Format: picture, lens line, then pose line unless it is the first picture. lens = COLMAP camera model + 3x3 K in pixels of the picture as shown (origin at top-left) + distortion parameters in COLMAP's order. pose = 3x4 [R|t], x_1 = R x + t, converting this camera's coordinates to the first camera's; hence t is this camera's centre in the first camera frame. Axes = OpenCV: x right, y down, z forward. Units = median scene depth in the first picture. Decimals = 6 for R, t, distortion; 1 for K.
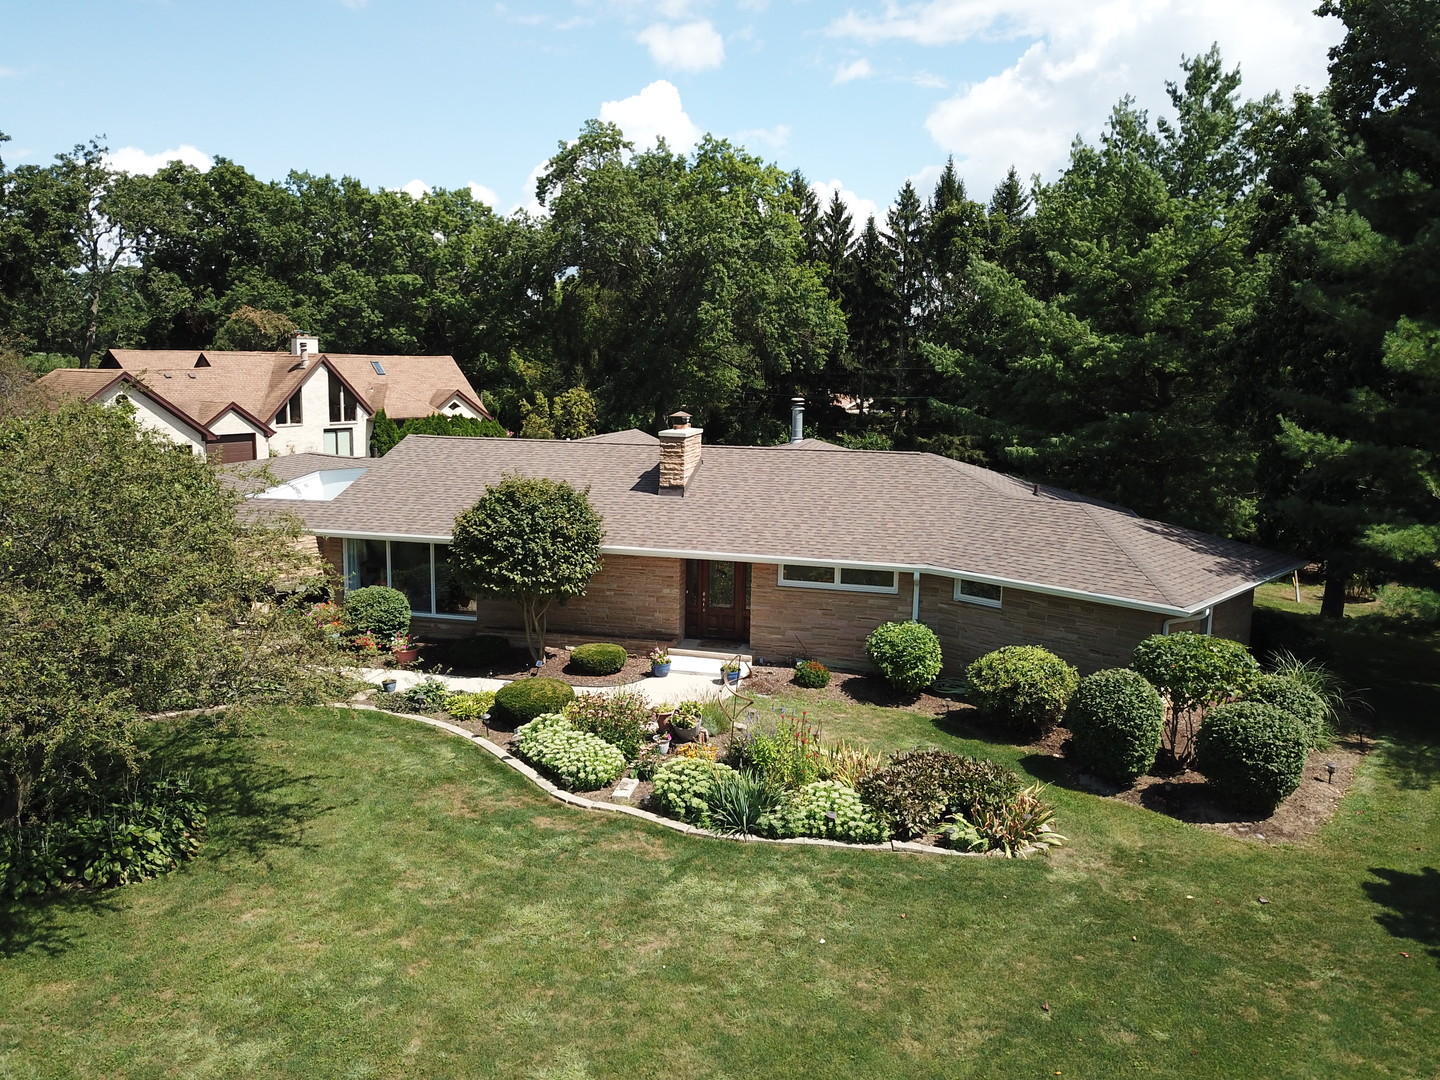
lens RADIAL K [[1192.7, 0, 720.0], [0, 1192.7, 540.0], [0, 0, 1]] dist [0.003762, -0.002613]
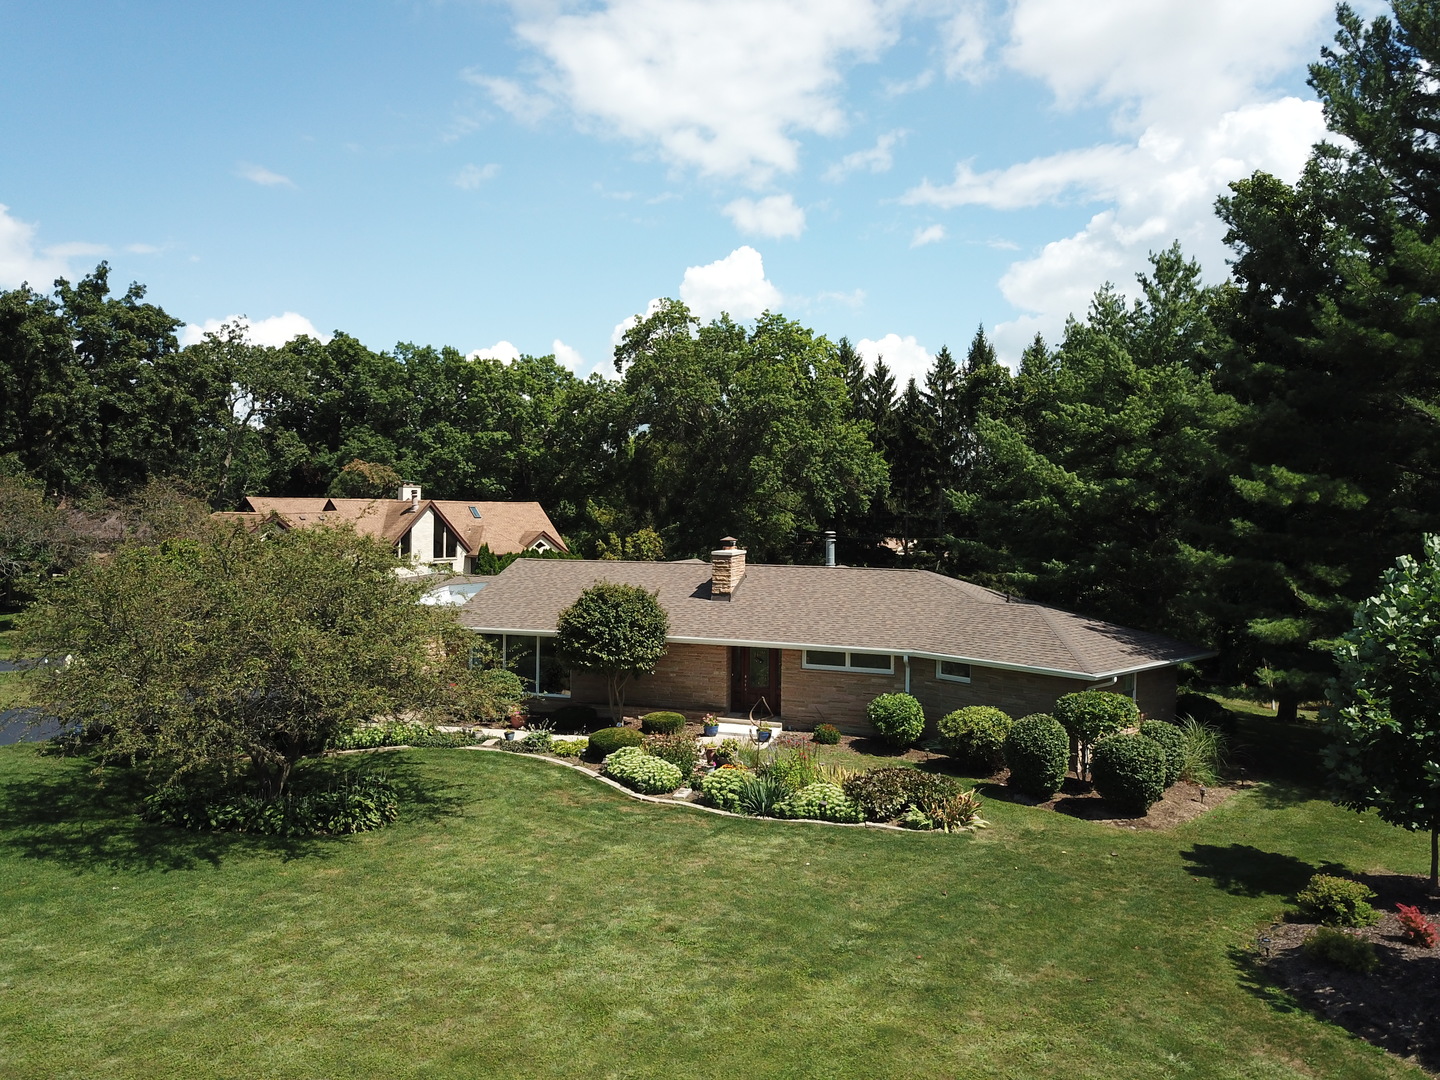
lens RADIAL K [[1101.1, 0, 712.3], [0, 1101.1, 540.3], [0, 0, 1]] dist [-0.002254, 0.008512]
pose [[0.998278, -0.000554, -0.058656, 0.023255], [-0.006396, 0.992965, -0.118236, 0.045489], [0.058309, 0.118407, 0.991252, -0.230762]]
